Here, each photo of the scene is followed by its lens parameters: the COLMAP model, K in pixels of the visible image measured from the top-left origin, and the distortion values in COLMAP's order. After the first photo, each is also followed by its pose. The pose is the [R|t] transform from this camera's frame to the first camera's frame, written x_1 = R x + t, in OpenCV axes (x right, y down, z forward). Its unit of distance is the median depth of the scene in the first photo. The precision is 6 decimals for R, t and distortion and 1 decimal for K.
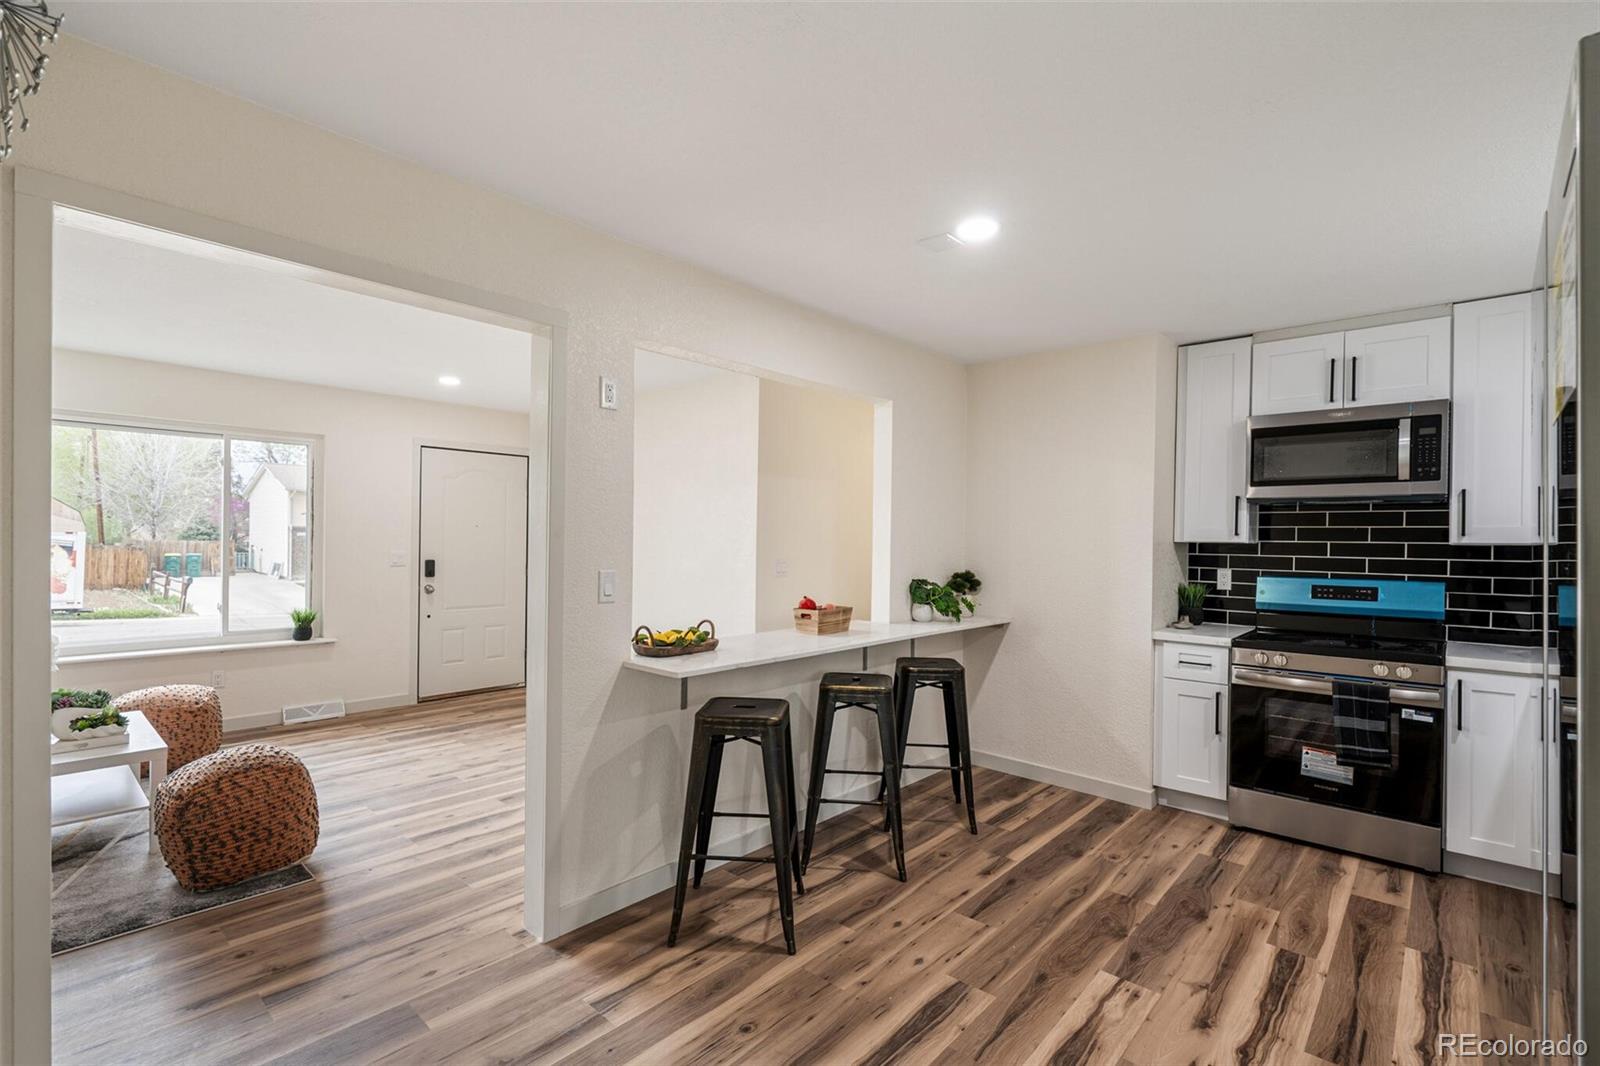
lens RADIAL K [[728.1, 0, 795.7], [0, 728.1, 529.5], [0, 0, 1]] dist [-0.000631, 0.000301]
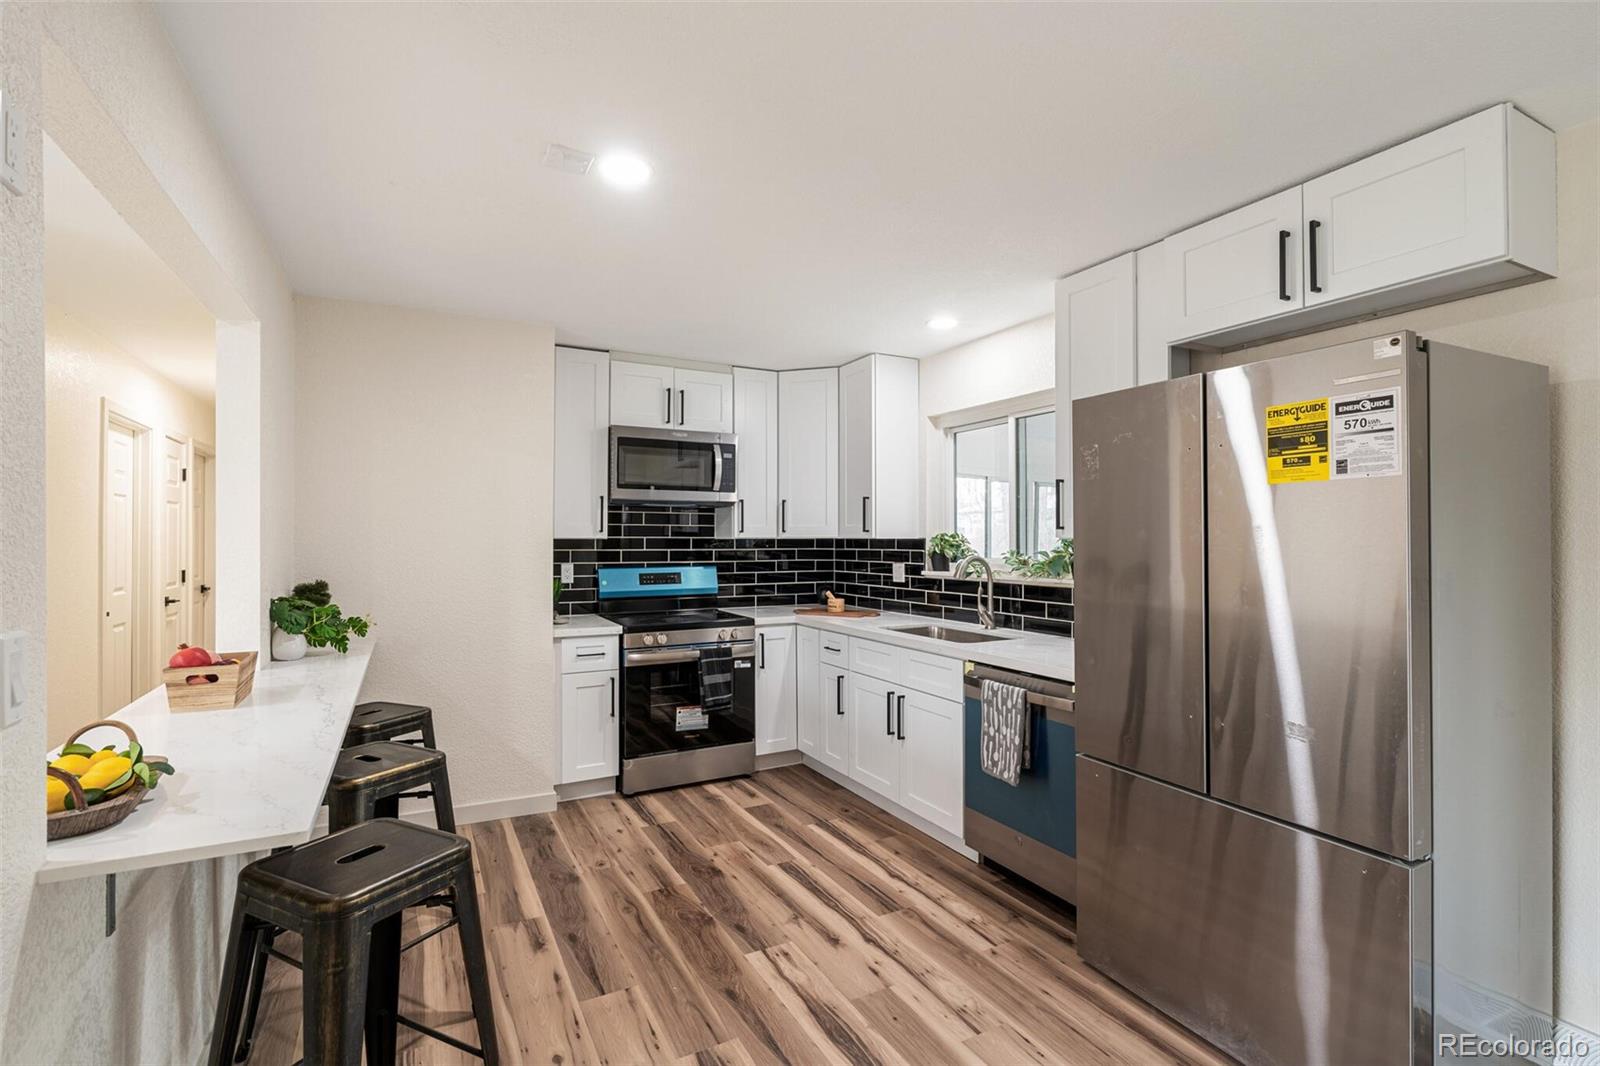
lens RADIAL K [[728.1, 0, 790.6], [0, 728.1, 531.4], [0, 0, 1]] dist [-0.000631, 0.000301]
pose [[0.345862, -0.001409, 0.938284, -0.355551], [-0.009532, 0.999942, 0.005015, -0.001375], [-0.938237, -0.010678, 0.345829, 0.395507]]
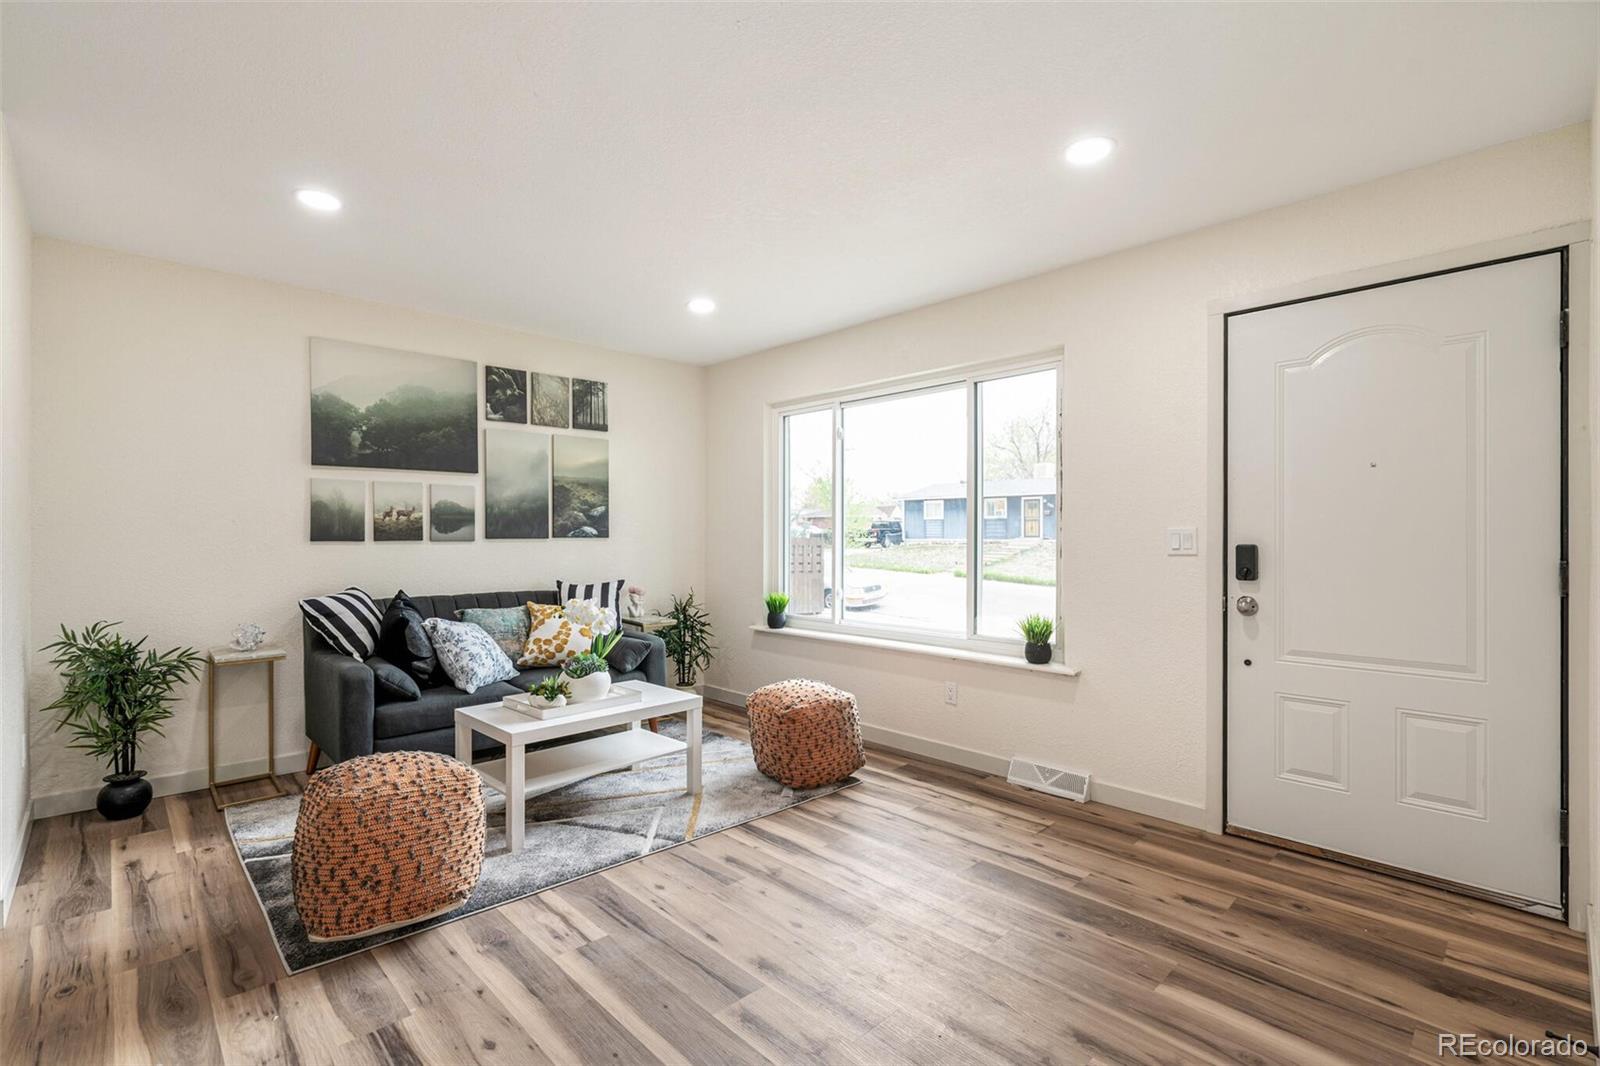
lens RADIAL K [[728.1, 0, 792.4], [0, 728.1, 533.5], [0, 0, 1]] dist [-0.000631, 0.000301]
pose [[-0.073403, -0.019332, -0.997115, -0.004192], [0.011497, 0.999729, -0.020229, 0.069371], [0.997236, -0.012948, -0.073161, 1.256173]]
